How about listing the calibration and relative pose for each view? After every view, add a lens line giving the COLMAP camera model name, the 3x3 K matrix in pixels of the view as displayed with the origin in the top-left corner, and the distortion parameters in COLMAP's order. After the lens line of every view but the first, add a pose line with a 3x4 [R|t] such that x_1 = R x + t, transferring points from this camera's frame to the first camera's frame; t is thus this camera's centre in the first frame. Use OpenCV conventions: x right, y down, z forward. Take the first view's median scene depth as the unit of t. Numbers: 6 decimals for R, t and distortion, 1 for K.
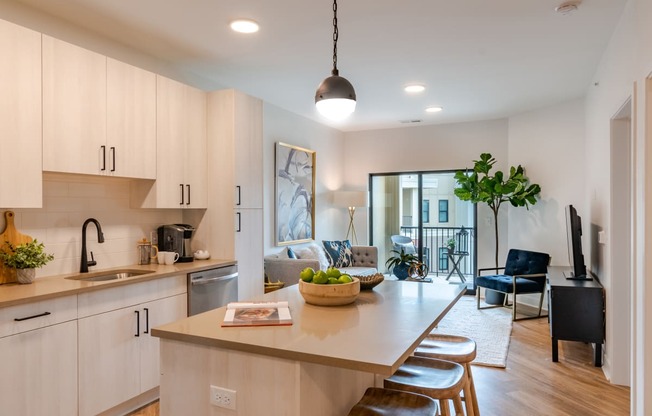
lens RADIAL K [[443.4, 0, 326.0], [0, 443.4, 208.0], [0, 0, 1]] dist [0.002910, 0.001268]
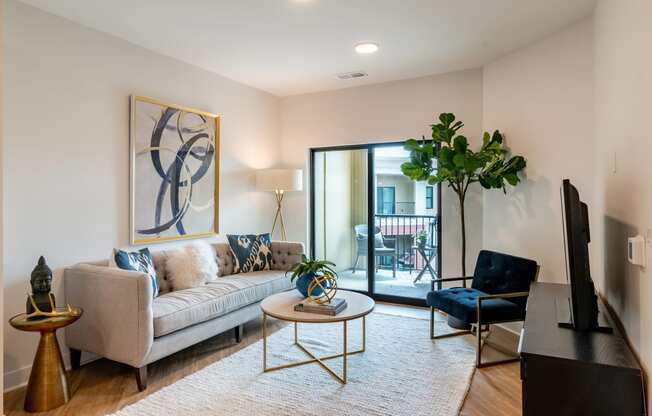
lens RADIAL K [[396.1, 0, 325.8], [0, 396.1, 195.5], [0, 0, 1]] dist [-0.001252, -0.000798]
pose [[0.998220, 0.001914, -0.059613, 0.211683], [-0.001813, 0.999997, 0.001738, 0.006447], [0.059616, -0.001627, 0.998220, 0.371406]]
